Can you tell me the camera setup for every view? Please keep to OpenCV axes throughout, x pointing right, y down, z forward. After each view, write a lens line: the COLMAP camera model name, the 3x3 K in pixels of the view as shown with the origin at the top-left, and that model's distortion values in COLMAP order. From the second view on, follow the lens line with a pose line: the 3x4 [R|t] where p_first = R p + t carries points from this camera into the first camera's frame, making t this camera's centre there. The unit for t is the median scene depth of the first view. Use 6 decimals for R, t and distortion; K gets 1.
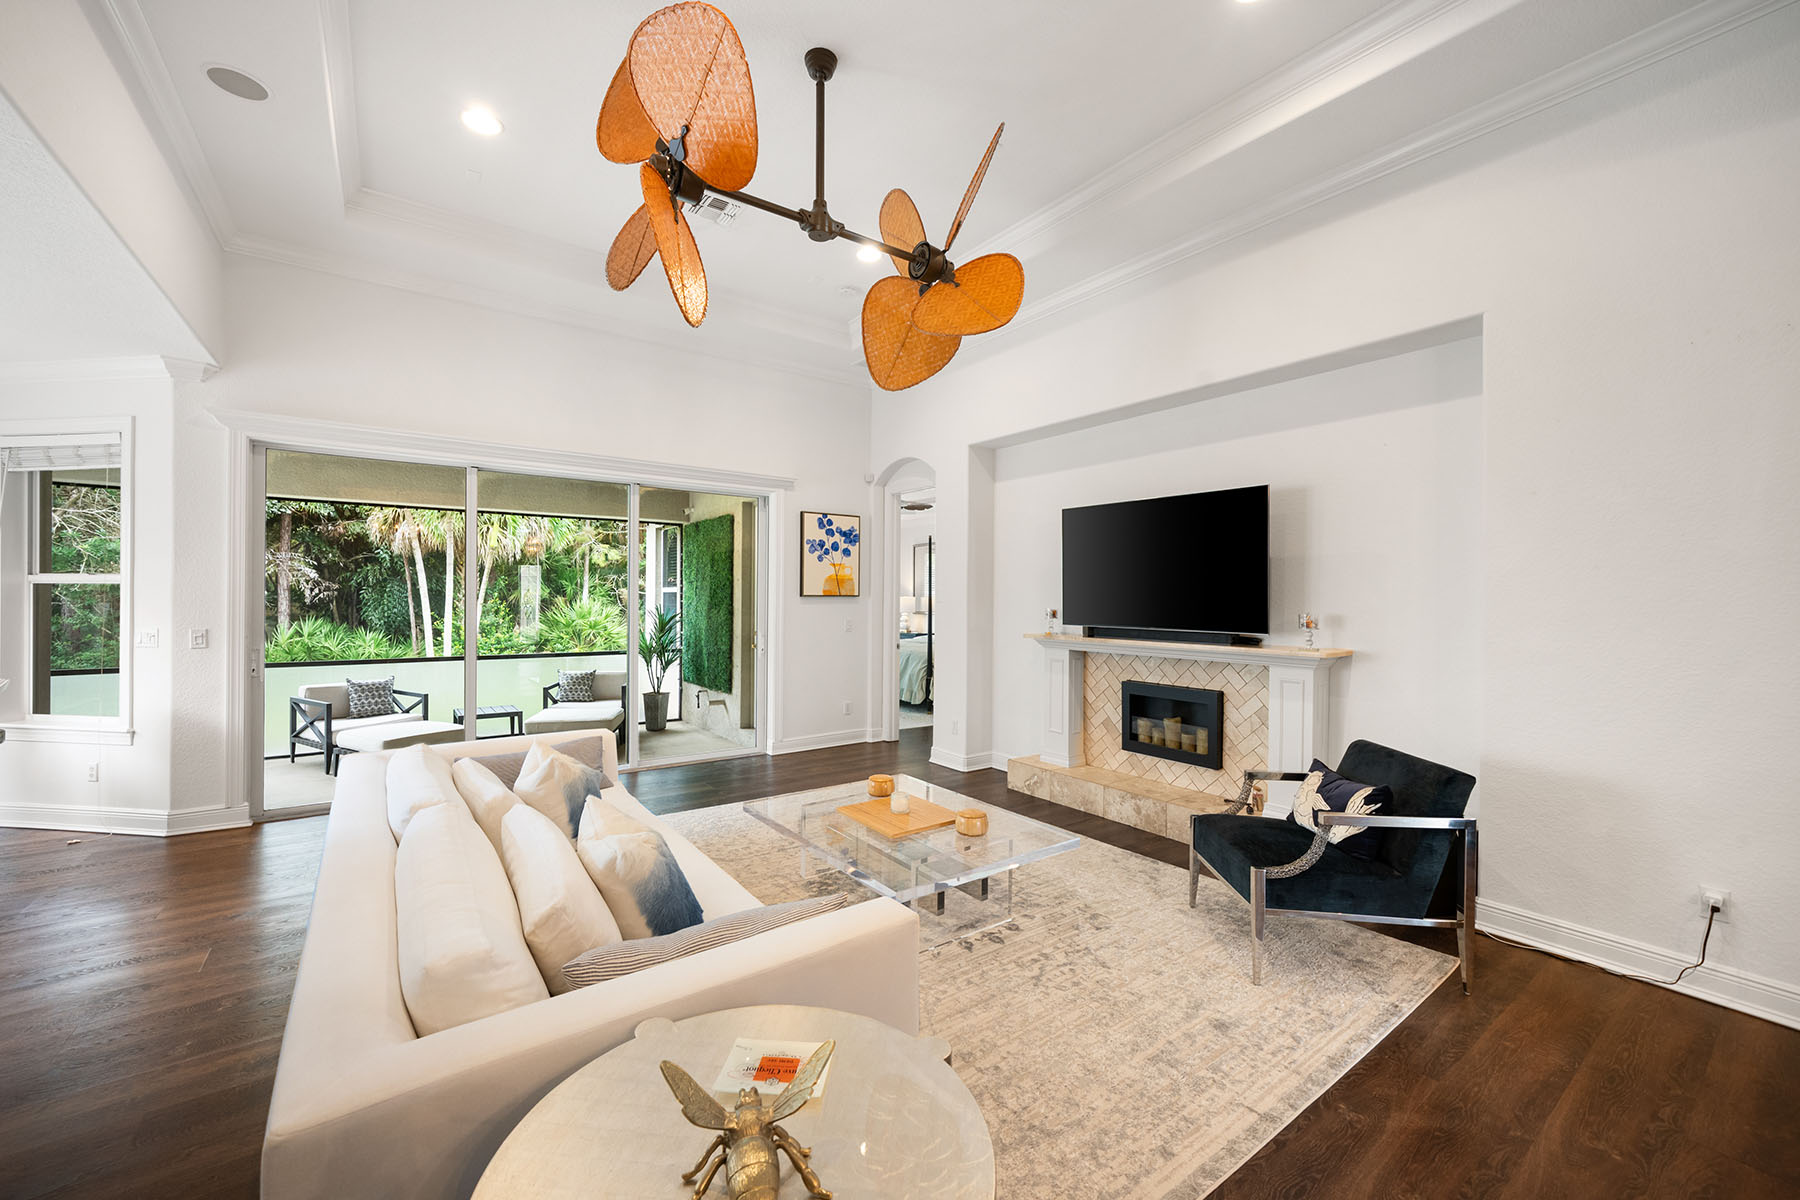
lens RADIAL K [[697.7, 0, 887.4], [0, 697.7, 598.3], [0, 0, 1]] dist [0.001419, 0.000103]
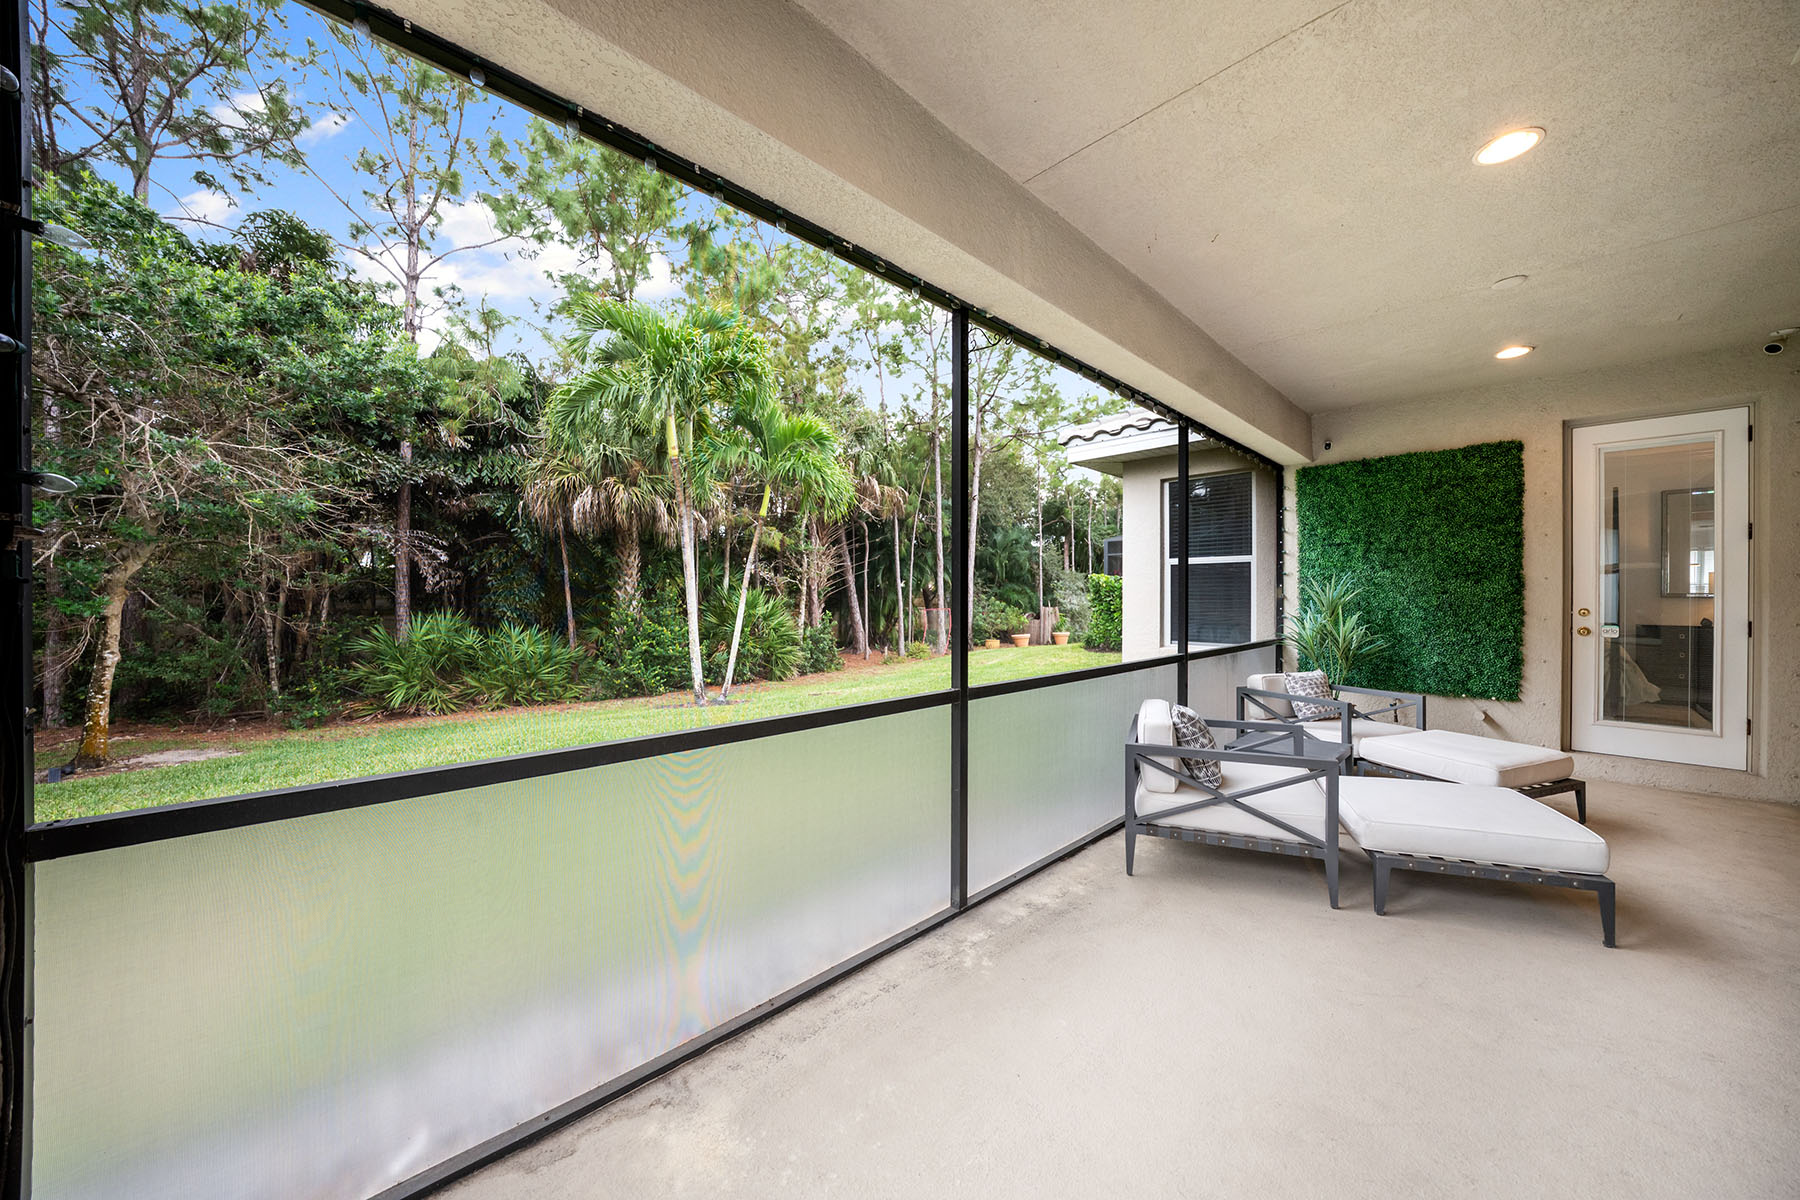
lens RADIAL K [[621.0, 0, 890.0], [0, 621.0, 593.9], [0, 0, 1]] dist [-0.028841, 0.004247]
pose [[0.991035, -0.004402, 0.133526, -1.432371], [0.004602, 0.999989, -0.001190, 0.044454], [-0.133520, 0.001793, 0.991045, 0.775429]]
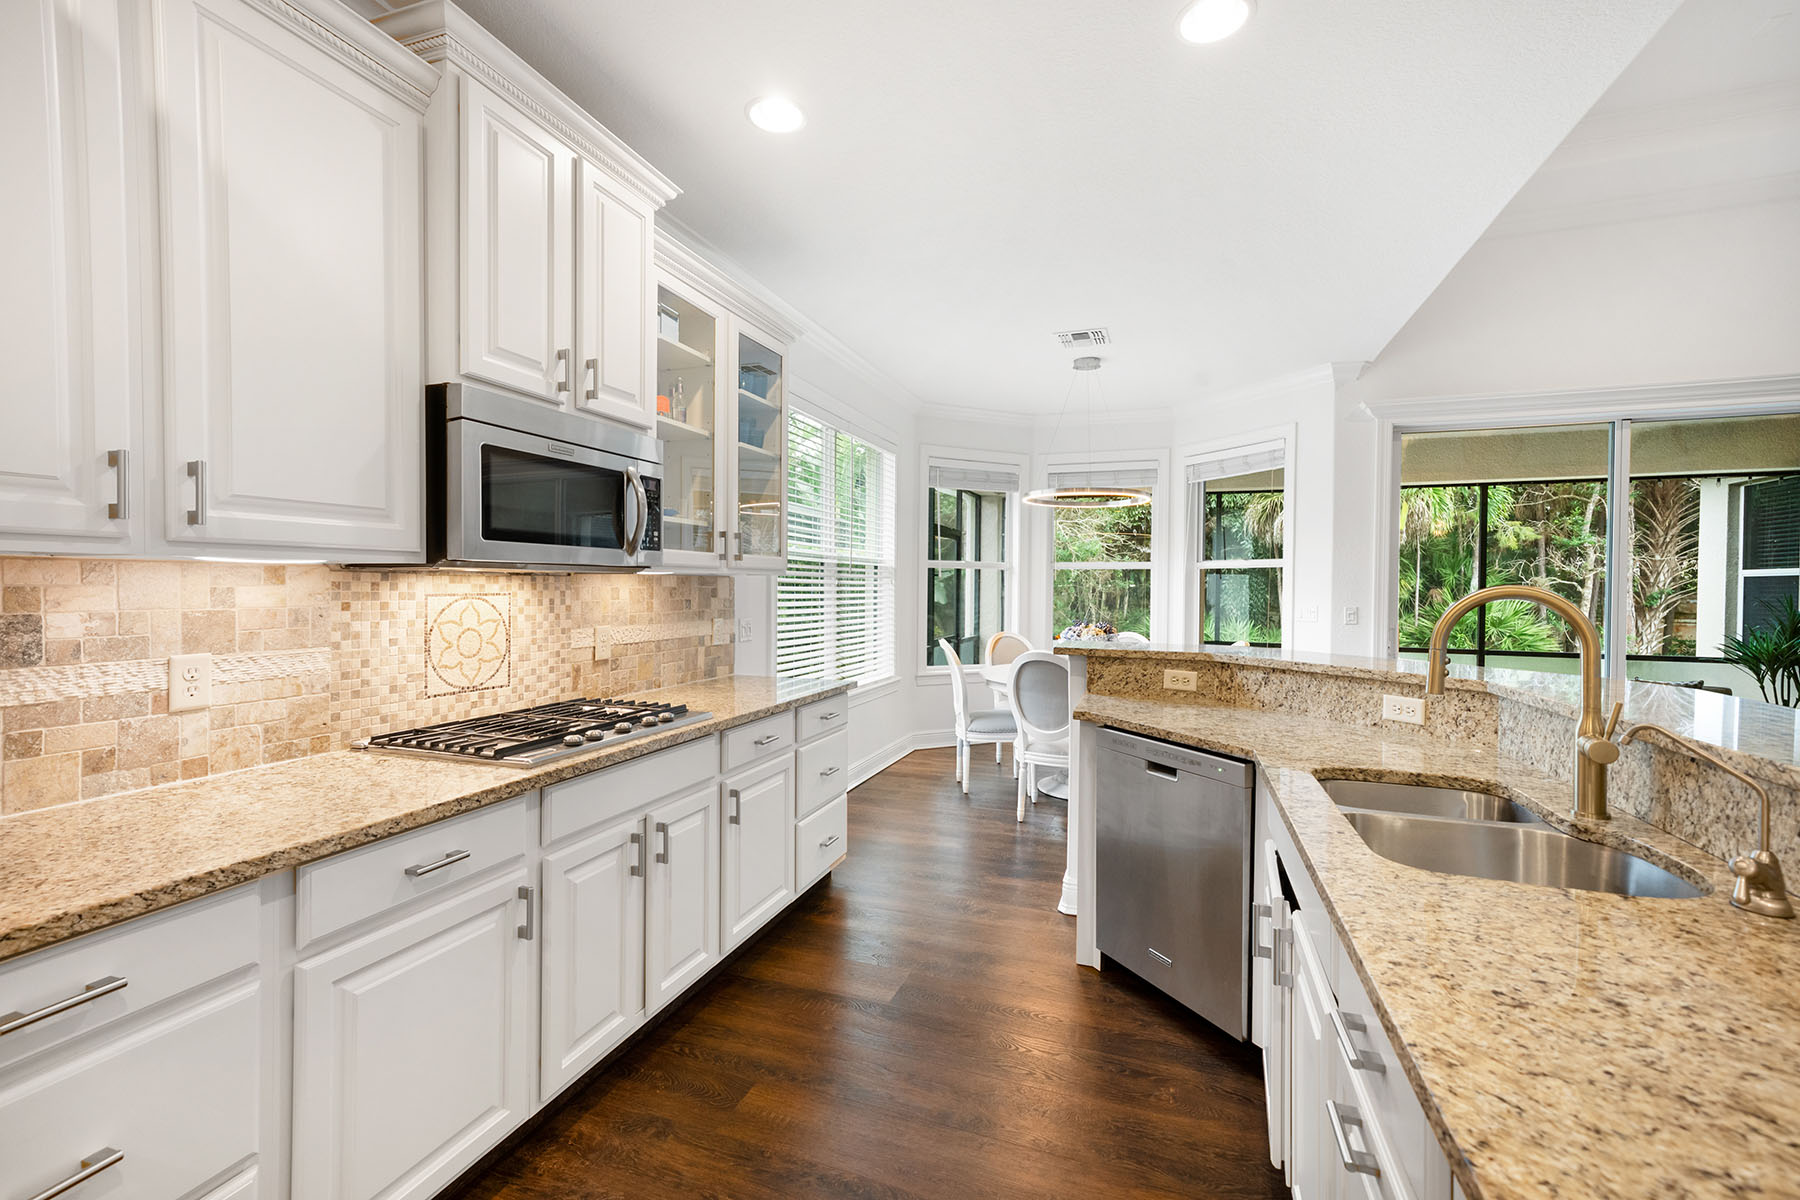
lens RADIAL K [[770.0, 0, 891.3], [0, 770.0, 595.4], [0, 0, 1]] dist [0.006099, -0.000065]
pose [[0.562102, 0.009277, -0.827016, -0.330405], [-0.005185, 0.999957, 0.007693, 0.016444], [0.827051, -0.000037, 0.562126, -0.227712]]
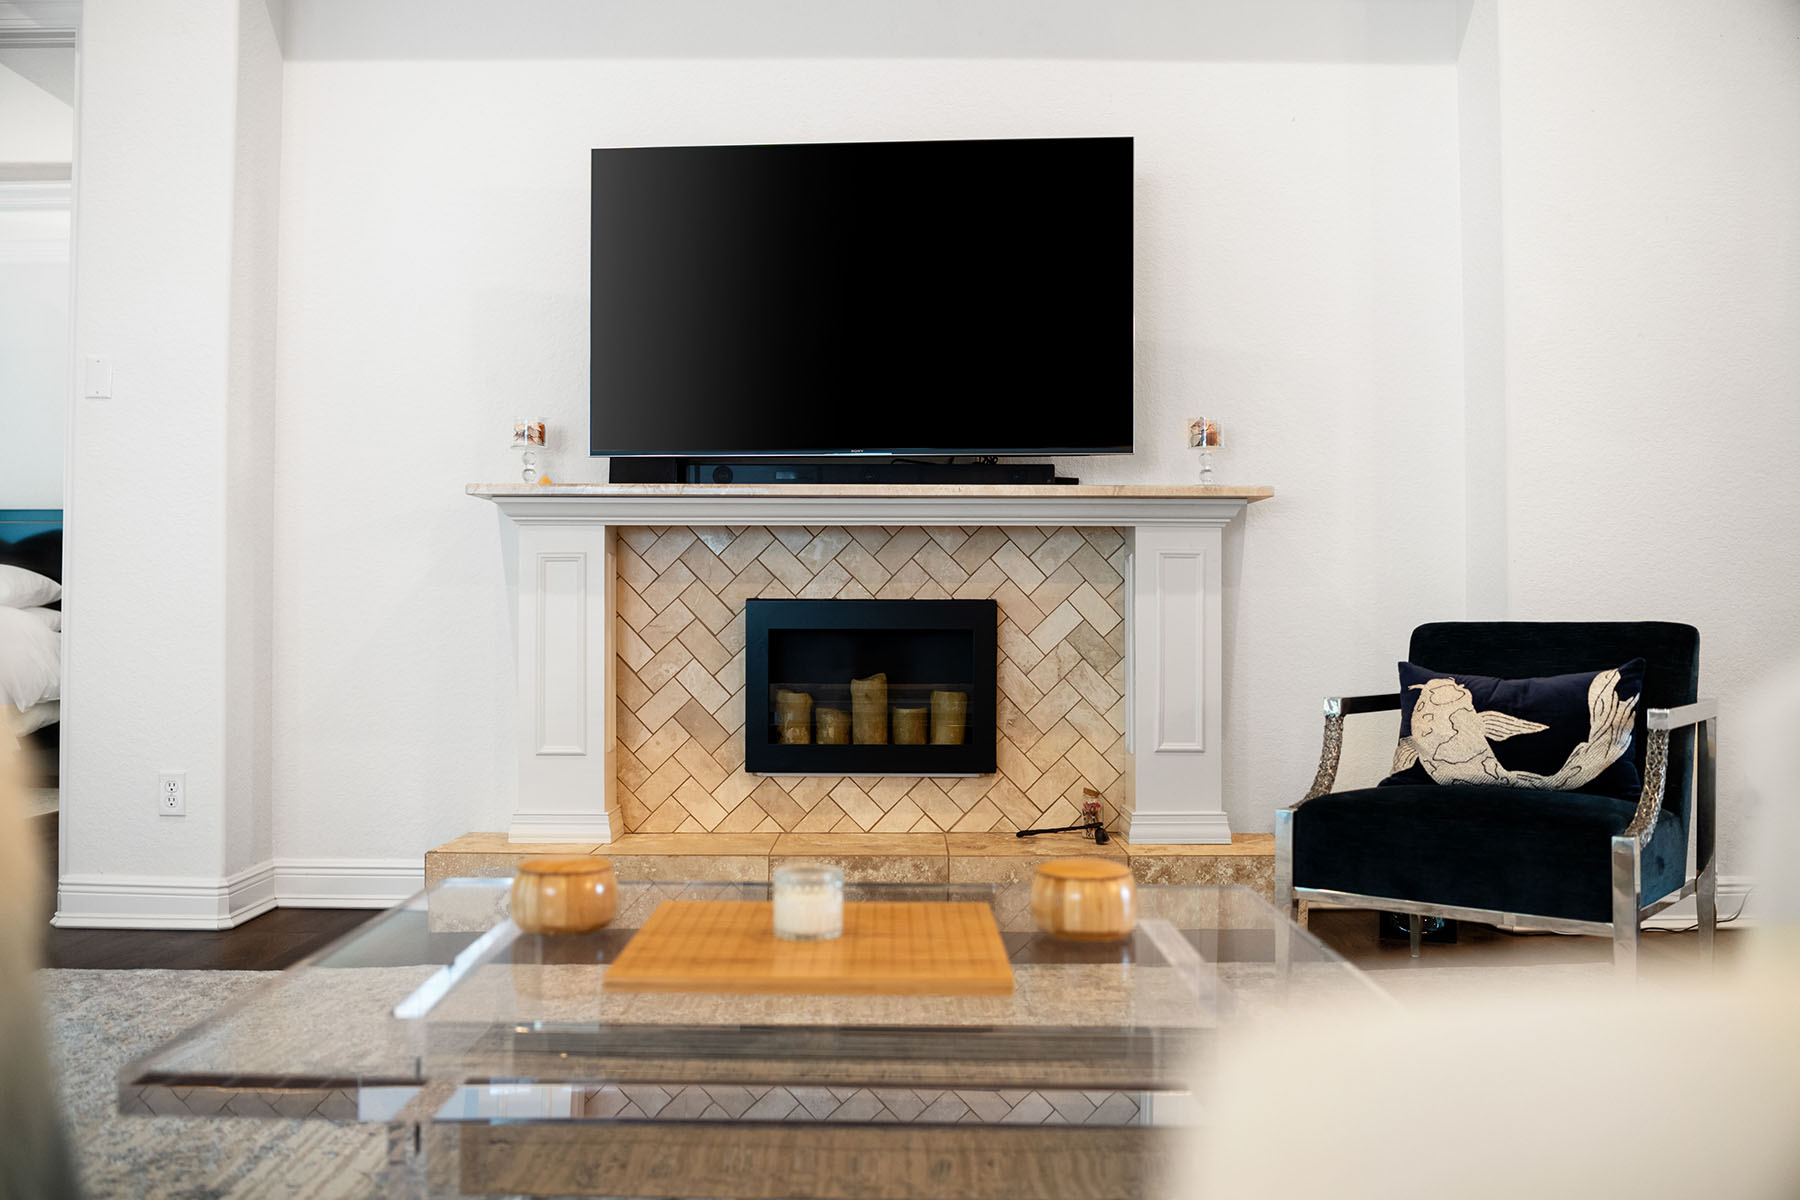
lens RADIAL K [[1425.1, 0, 895.4], [0, 1425.1, 629.0], [0, 0, 1]] dist [-0.075384, -0.006152]
pose [[0.582701, -0.009232, 0.812634, -0.266149], [0.000484, 0.999939, 0.011013, 0.122029], [-0.812687, -0.006024, 0.582670, 0.441178]]
